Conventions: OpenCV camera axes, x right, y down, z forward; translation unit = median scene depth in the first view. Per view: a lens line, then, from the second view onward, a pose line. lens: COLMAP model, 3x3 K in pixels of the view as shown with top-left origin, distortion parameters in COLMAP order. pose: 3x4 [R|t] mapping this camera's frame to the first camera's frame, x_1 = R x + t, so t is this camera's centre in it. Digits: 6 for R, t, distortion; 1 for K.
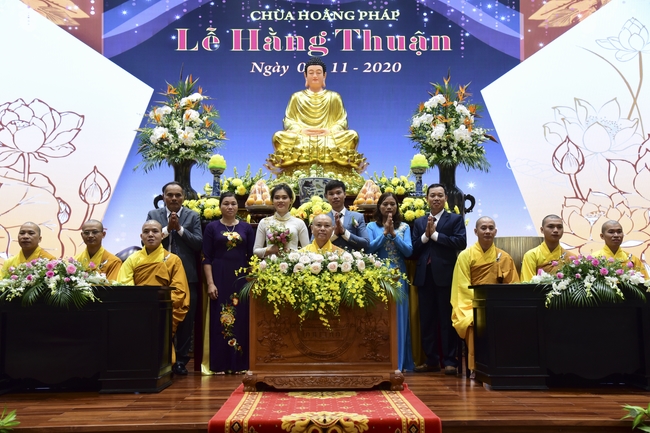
lens RADIAL K [[719.4, 0, 321.1], [0, 719.4, 239.4], [0, 0, 1]] dist [0.076014, 0.109394]
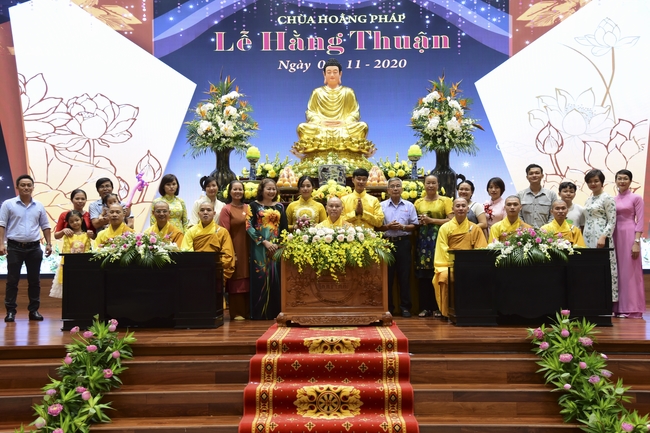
lens RADIAL K [[757.5, 0, 330.2], [0, 757.5, 229.4], [0, 0, 1]] dist [0.131210, 0.057003]
pose [[0.999664, -0.003660, -0.025649, 0.019968], [0.004692, 0.999176, 0.040303, -0.022334], [0.025480, -0.040410, 0.998858, -0.274800]]
